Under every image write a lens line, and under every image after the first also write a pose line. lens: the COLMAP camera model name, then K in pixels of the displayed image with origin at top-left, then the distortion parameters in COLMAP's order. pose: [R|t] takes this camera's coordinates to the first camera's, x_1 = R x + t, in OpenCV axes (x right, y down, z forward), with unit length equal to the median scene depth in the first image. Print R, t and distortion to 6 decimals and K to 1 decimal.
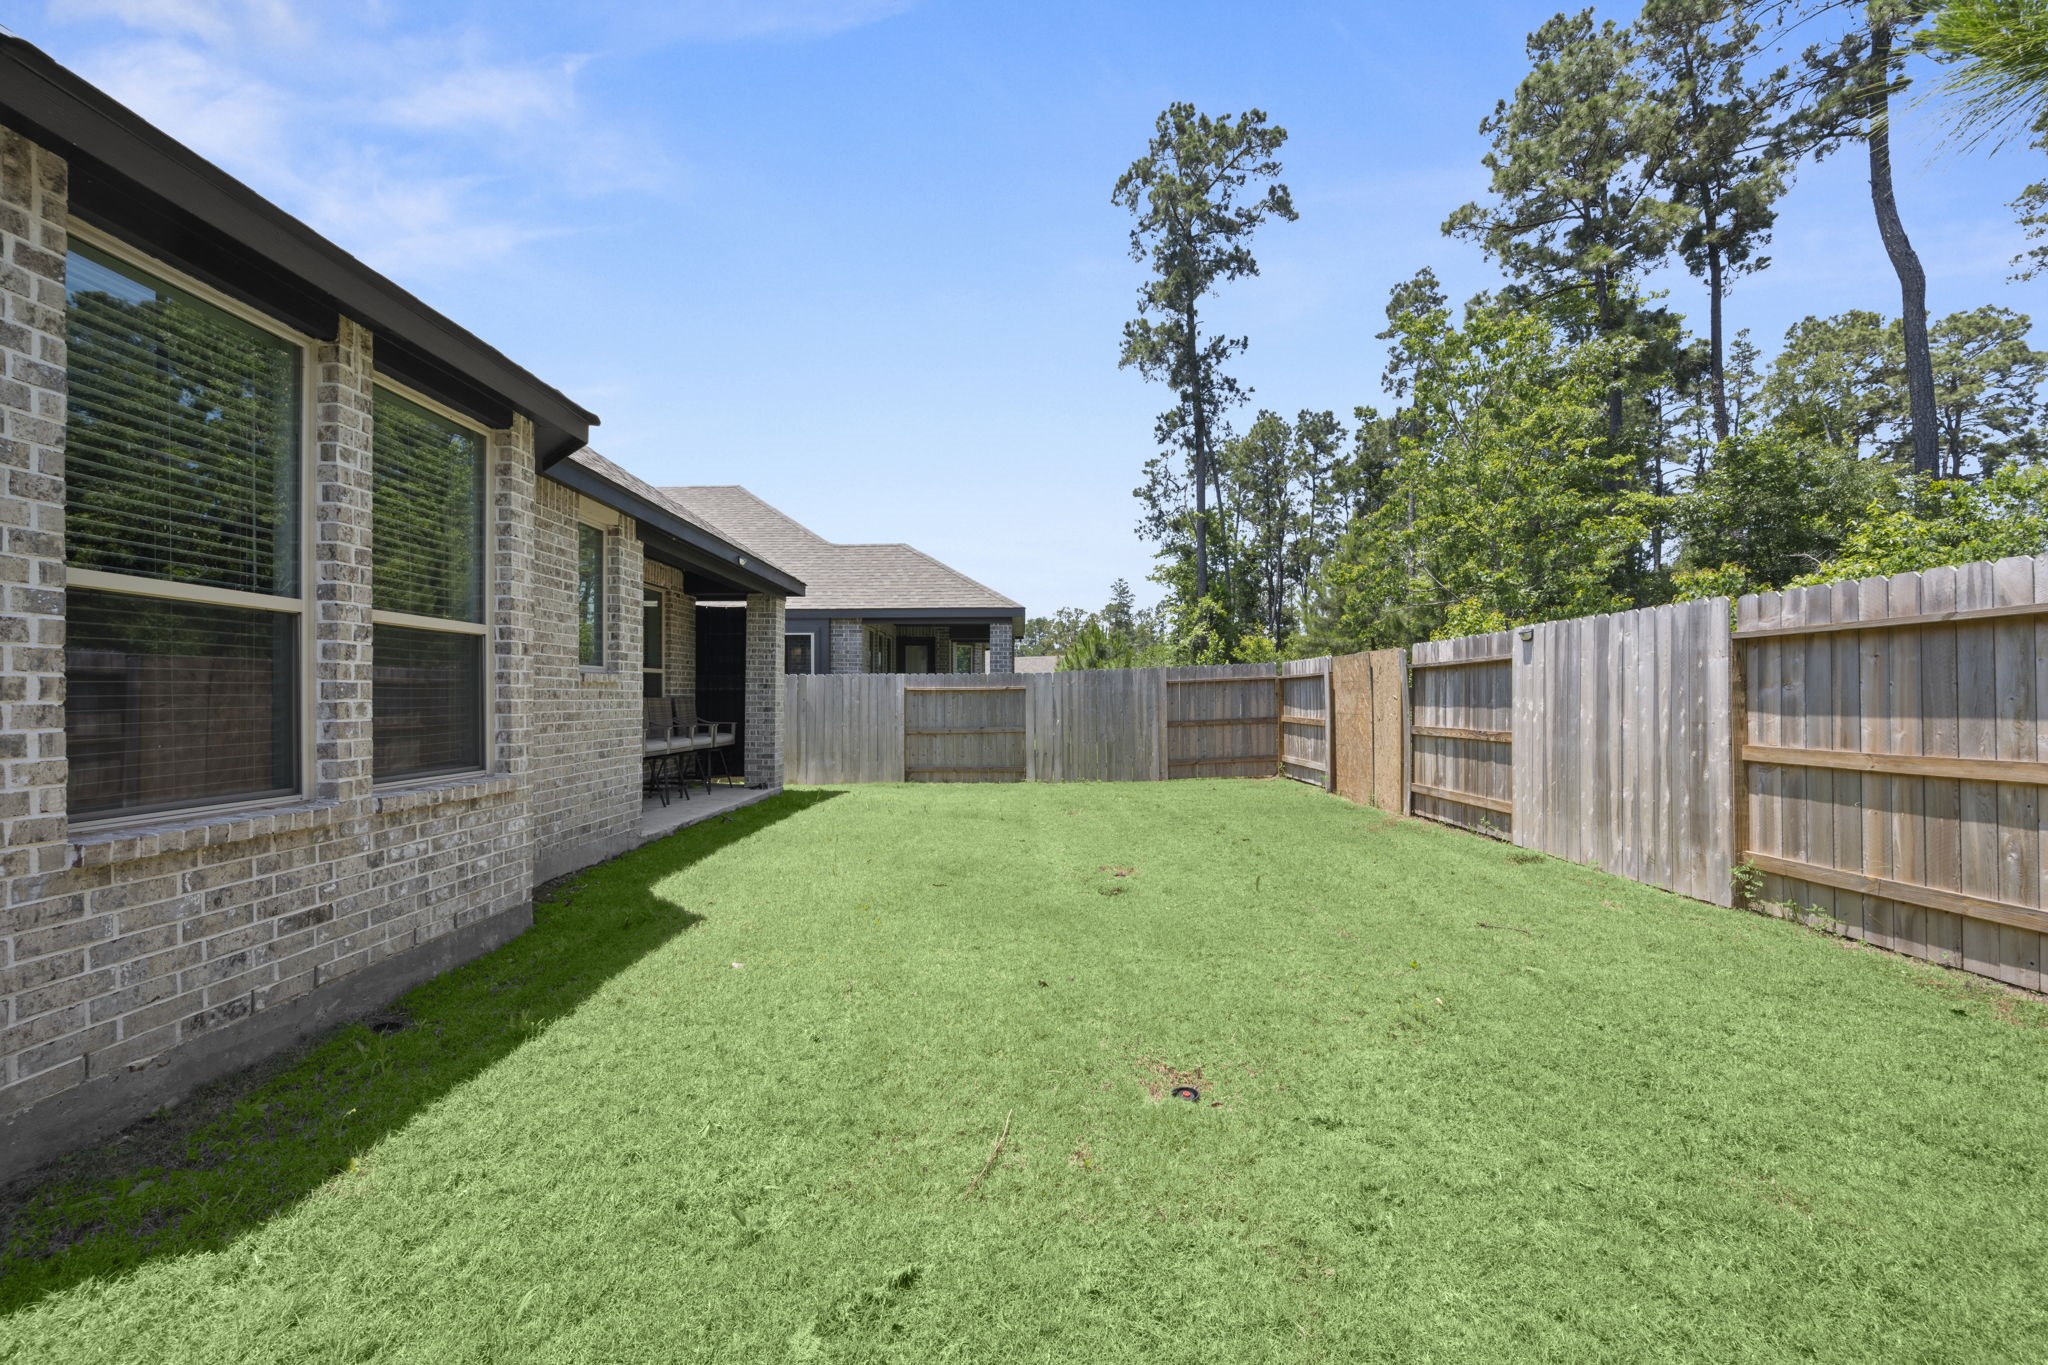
lens RADIAL K [[830.6, 0, 1019.0], [0, 830.6, 701.0], [0, 0, 1]] dist [-0.001370, 0.001160]
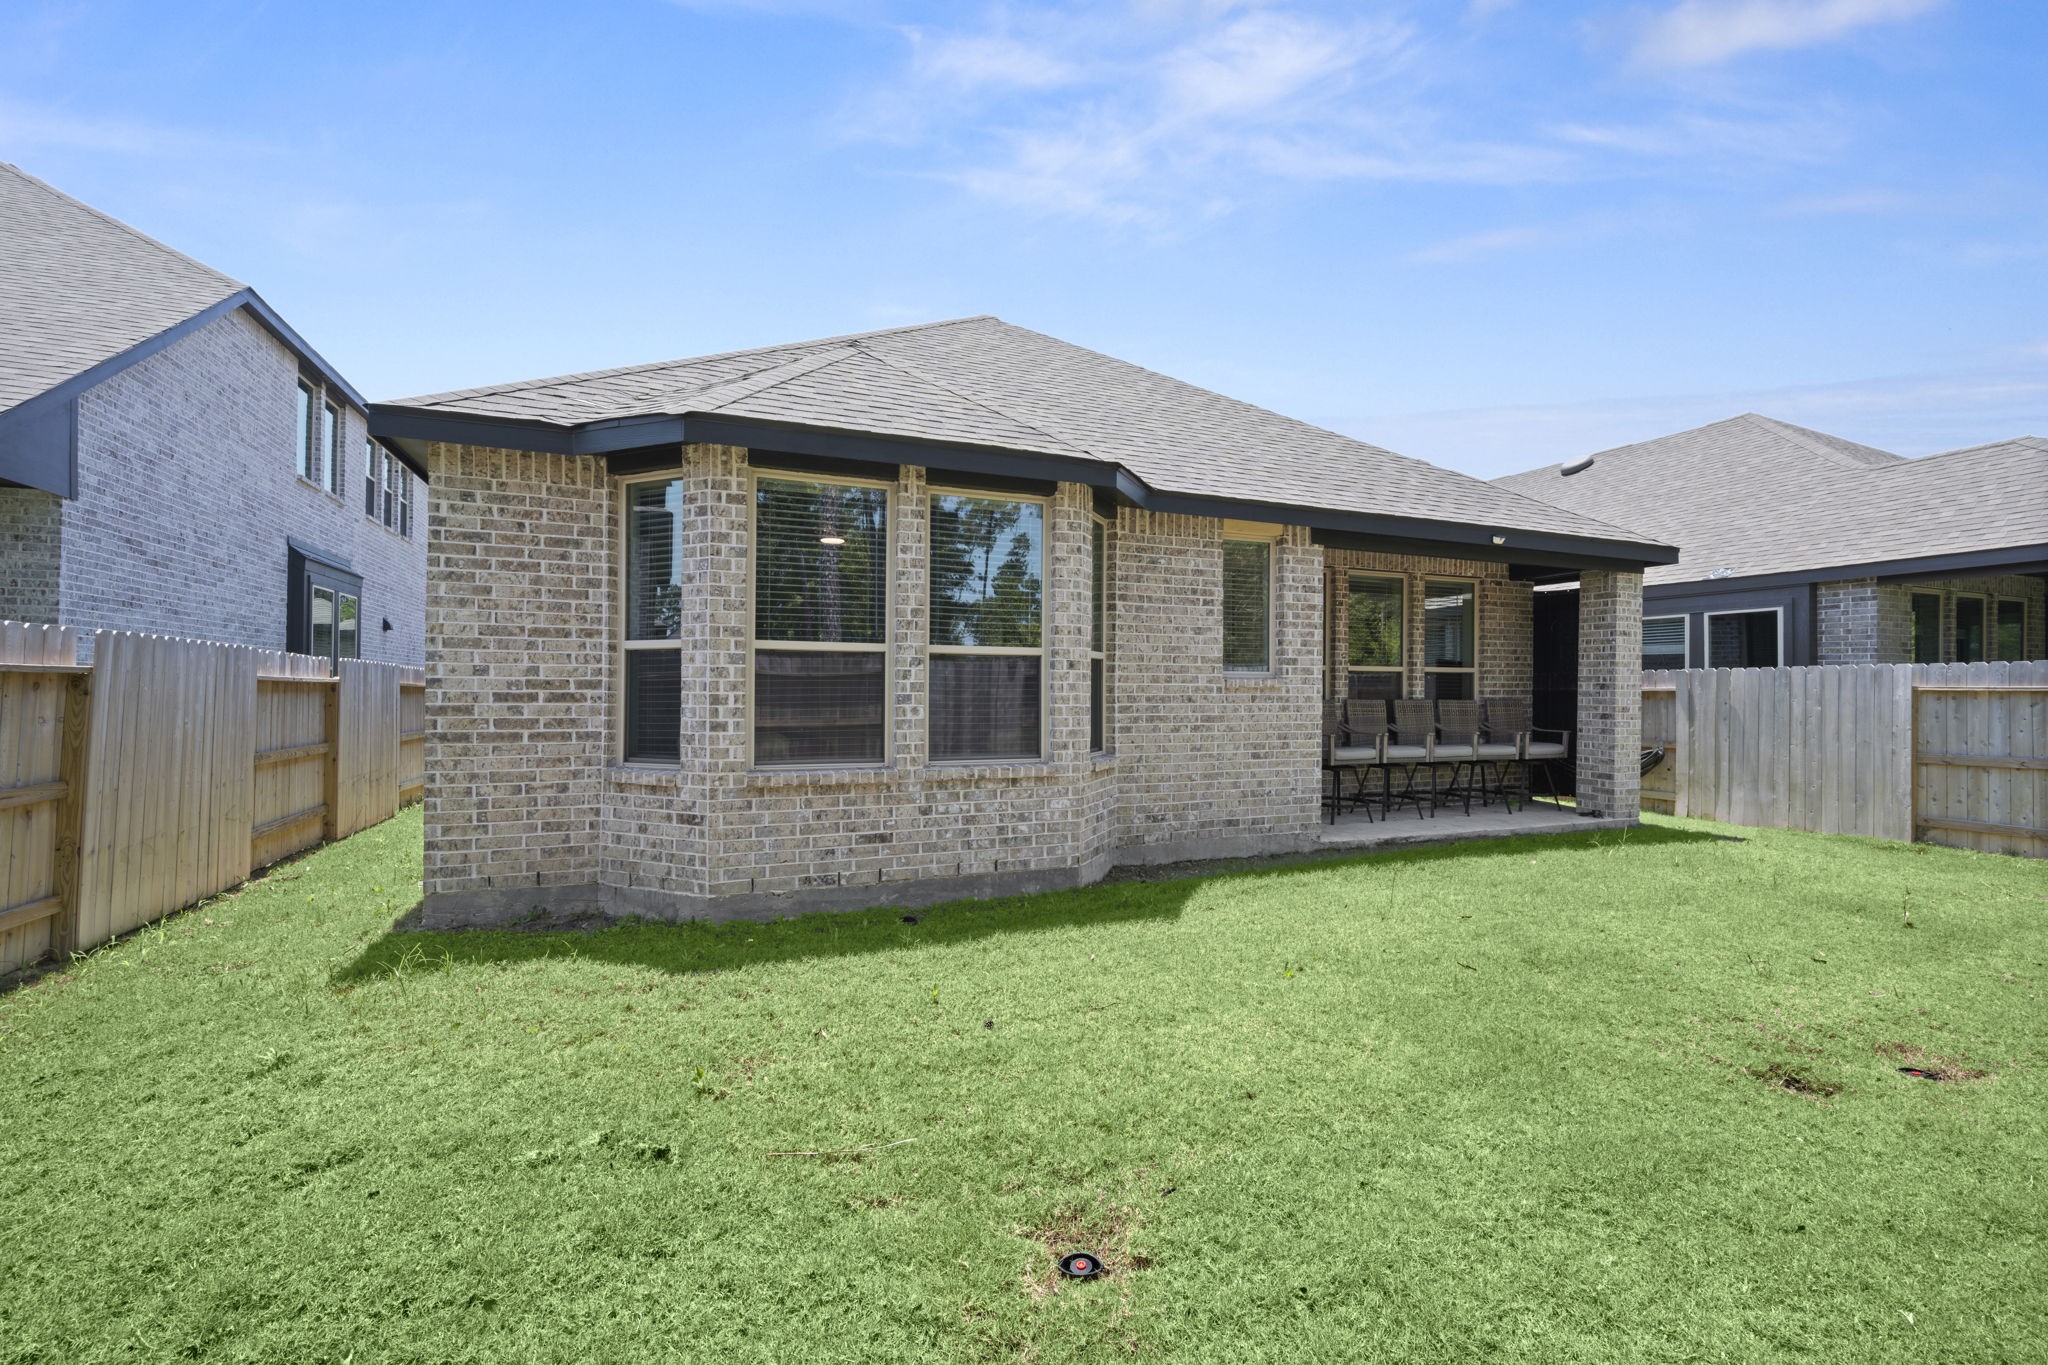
lens RADIAL K [[865.3, 0, 1007.8], [0, 865.3, 684.7], [0, 0, 1]] dist [0.001394, 0.000199]
pose [[0.377097, -0.002506, -0.926170, 0.725502], [-0.008627, 0.999943, -0.006218, -0.029171], [0.926134, 0.010335, 0.377054, 0.522323]]
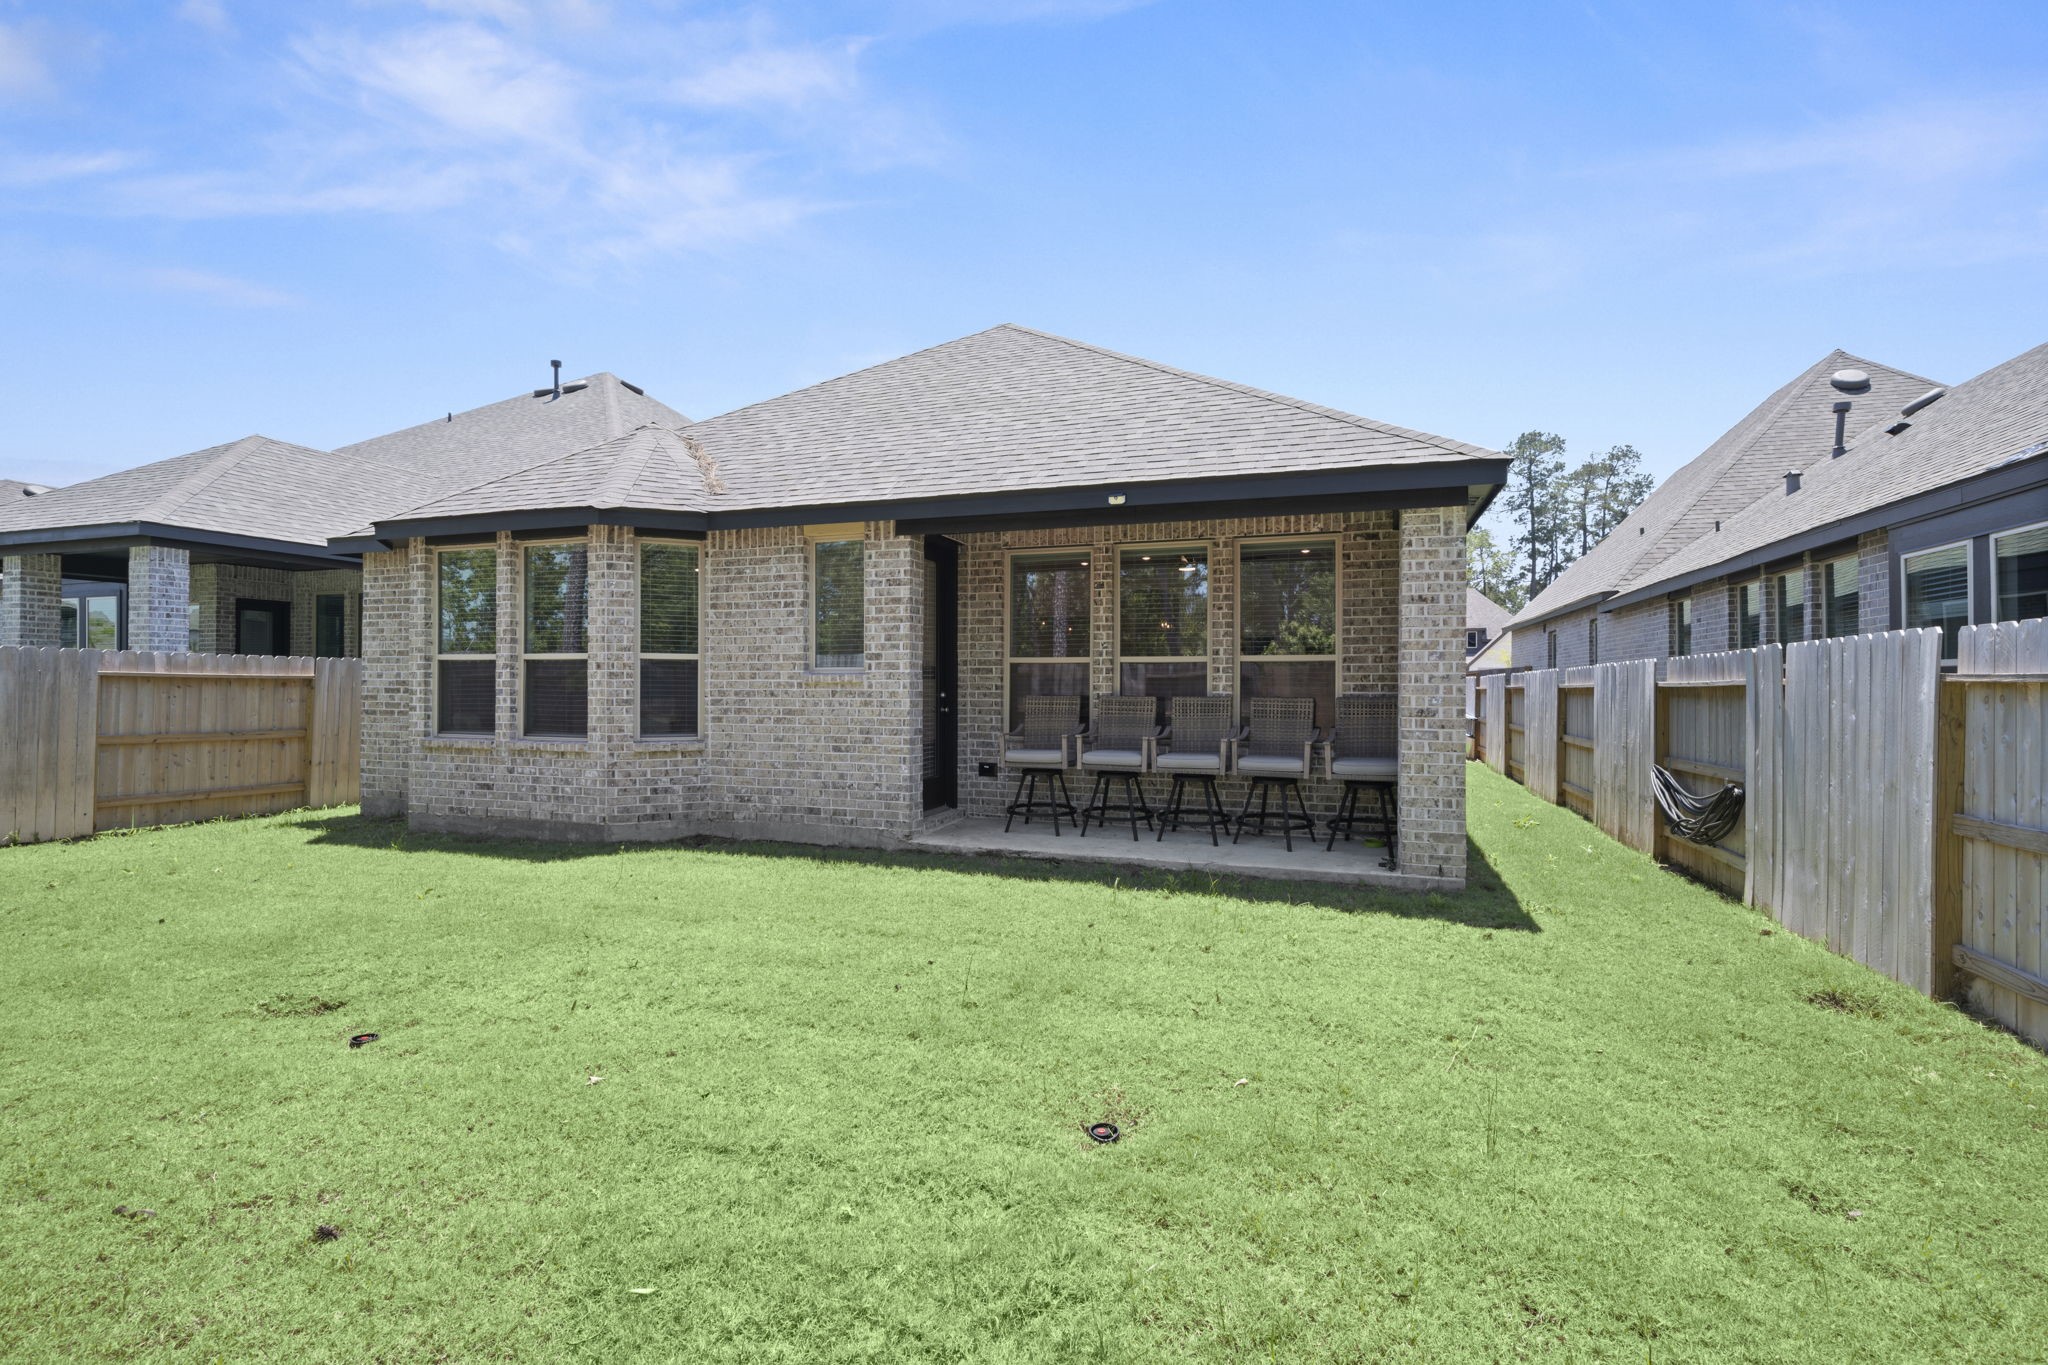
lens RADIAL K [[872.1, 0, 1003.3], [0, 872.1, 682.1], [0, 0, 1]] dist [0.001406, -0.000458]
pose [[-0.322898, -0.005062, -0.946420, 0.933358], [-0.006053, 0.999976, -0.003284, -0.037178], [0.946414, 0.004669, -0.322921, 2.852923]]
